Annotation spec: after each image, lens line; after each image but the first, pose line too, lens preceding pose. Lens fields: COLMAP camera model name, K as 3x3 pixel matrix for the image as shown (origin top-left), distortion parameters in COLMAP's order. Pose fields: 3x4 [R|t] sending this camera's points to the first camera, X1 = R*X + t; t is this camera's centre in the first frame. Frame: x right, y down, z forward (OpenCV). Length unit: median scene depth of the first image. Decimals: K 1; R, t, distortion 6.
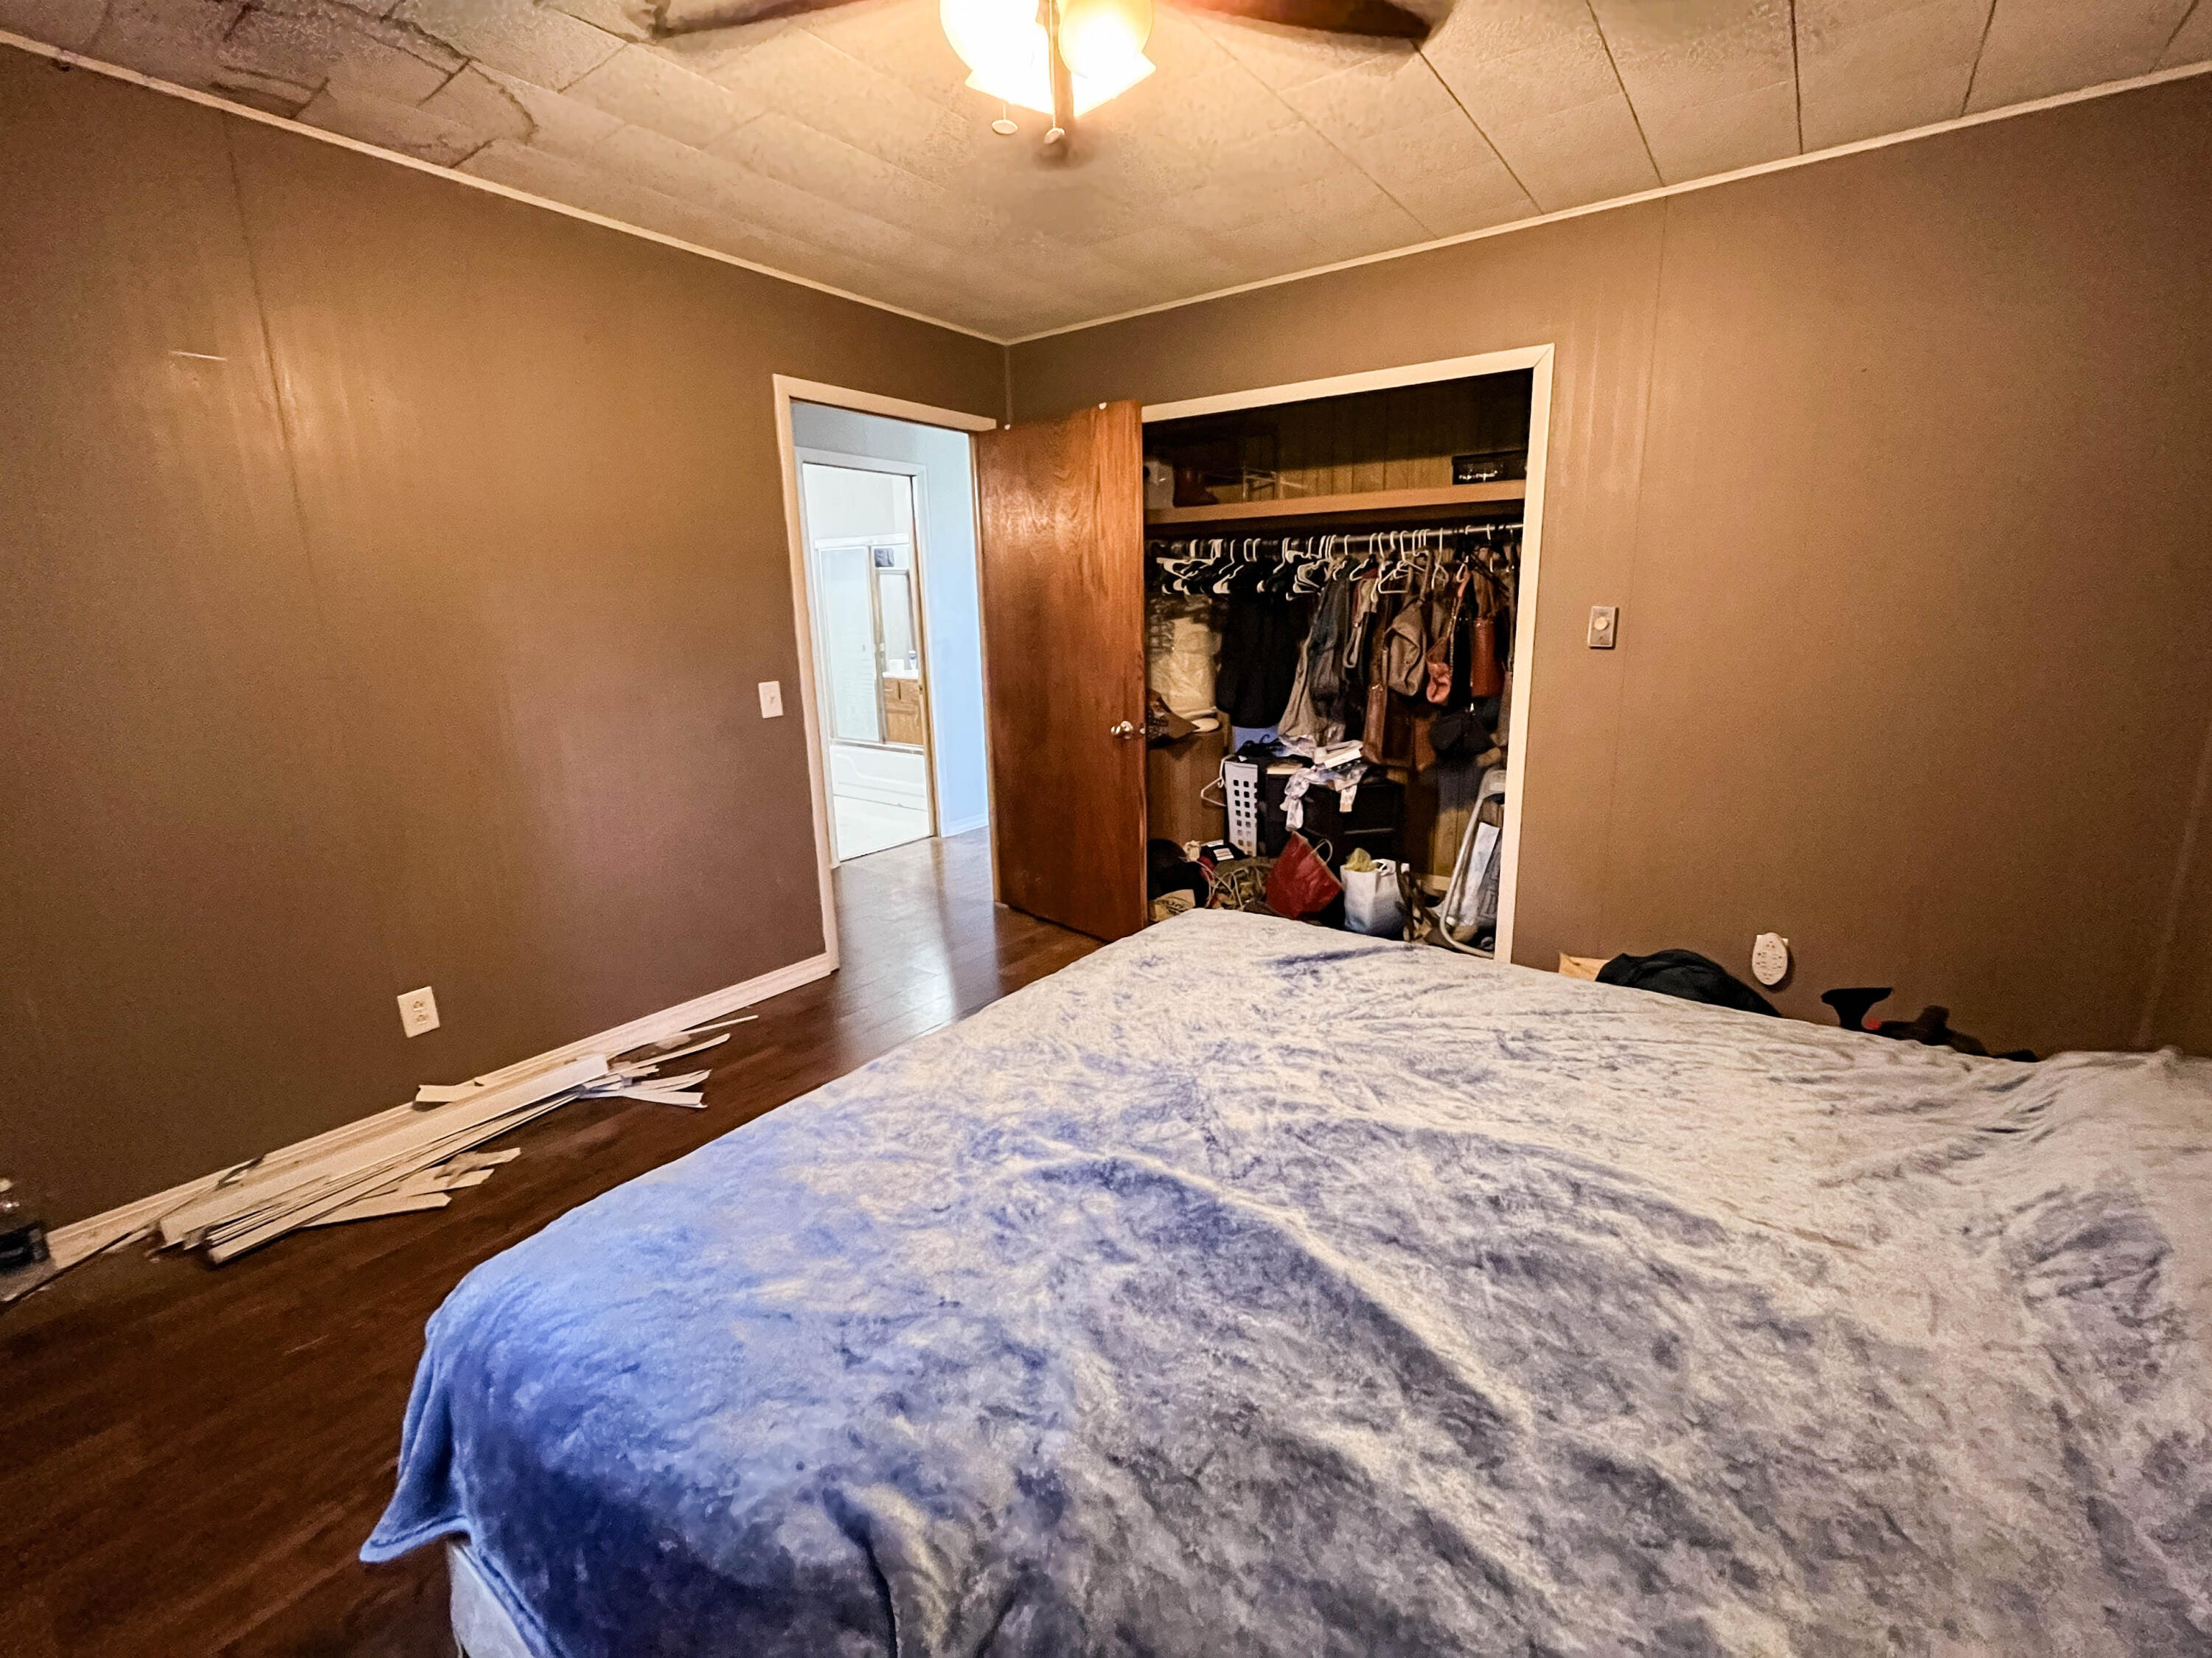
lens RADIAL K [[902.8, 0, 1112.7], [0, 902.8, 782.4], [0, 0, 1]] dist [0.000044, 0.000002]
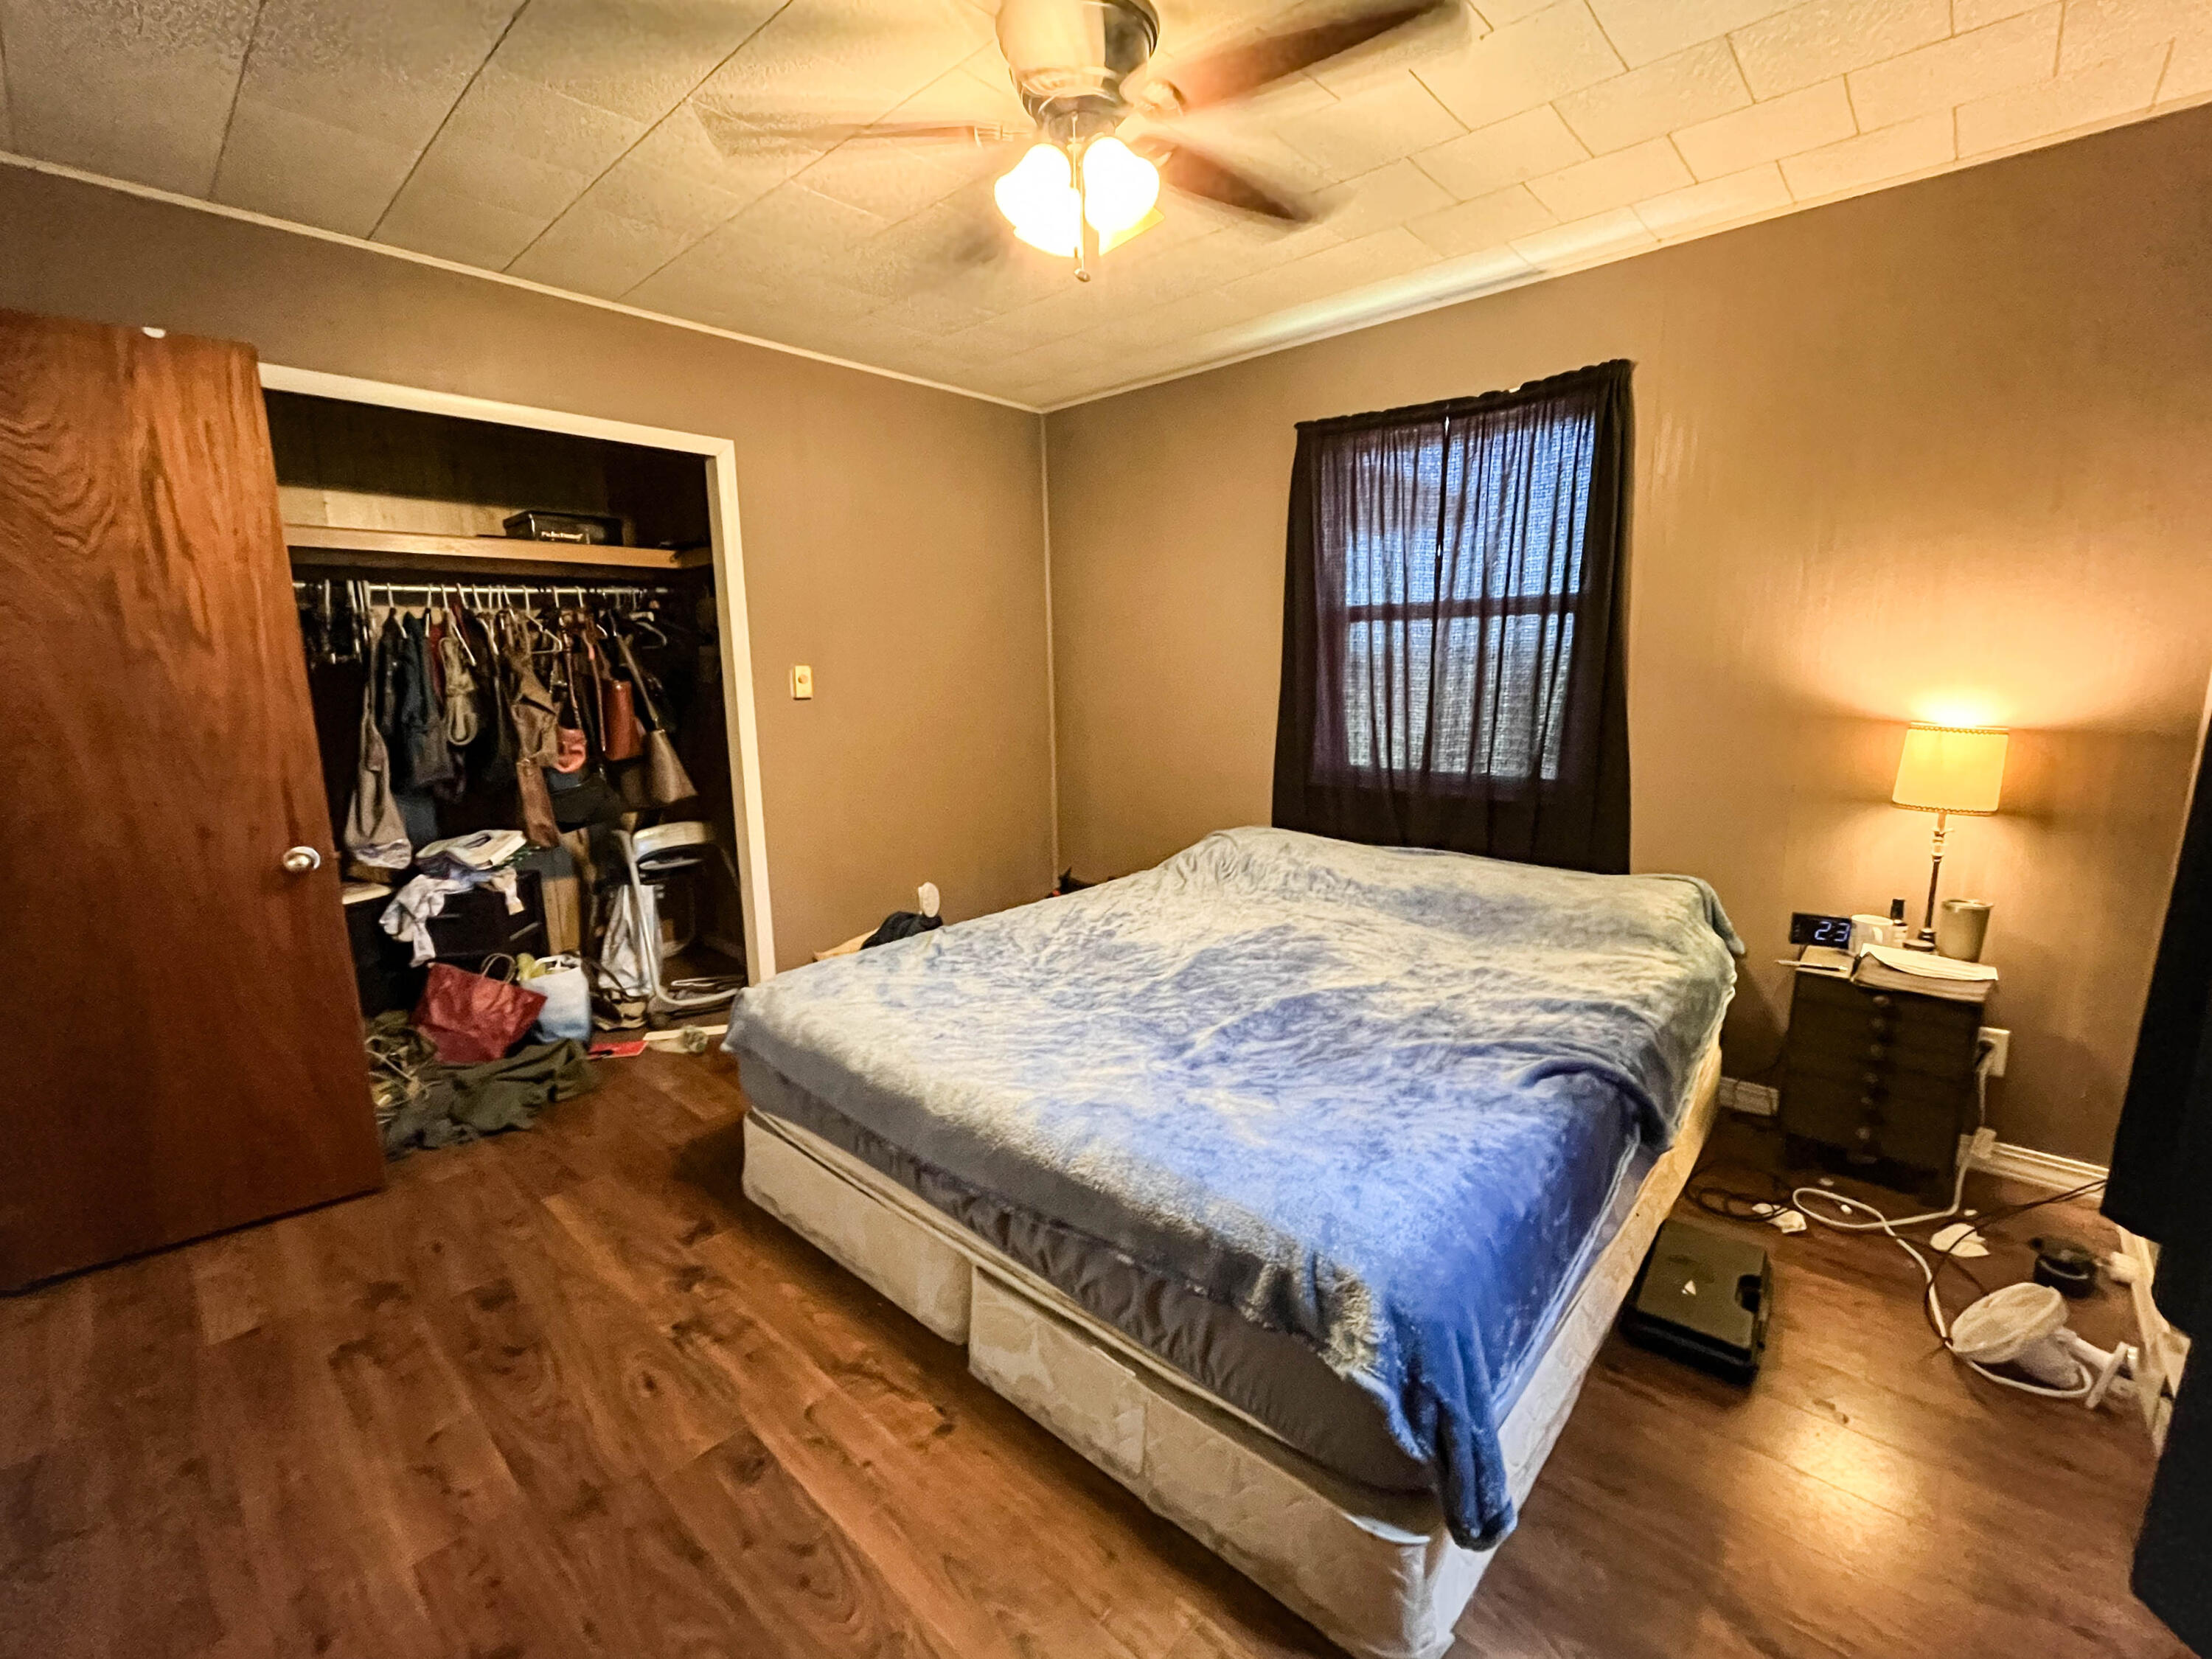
lens RADIAL K [[918.2, 0, 1106.0], [0, 918.2, 829.5], [0, 0, 1]] dist [0.002026, 0.000158]
pose [[0.107191, -0.174200, 0.978859, -0.552782], [0.204741, 0.967297, 0.149722, -0.063179], [-0.972929, 0.184364, 0.139352, 0.353648]]
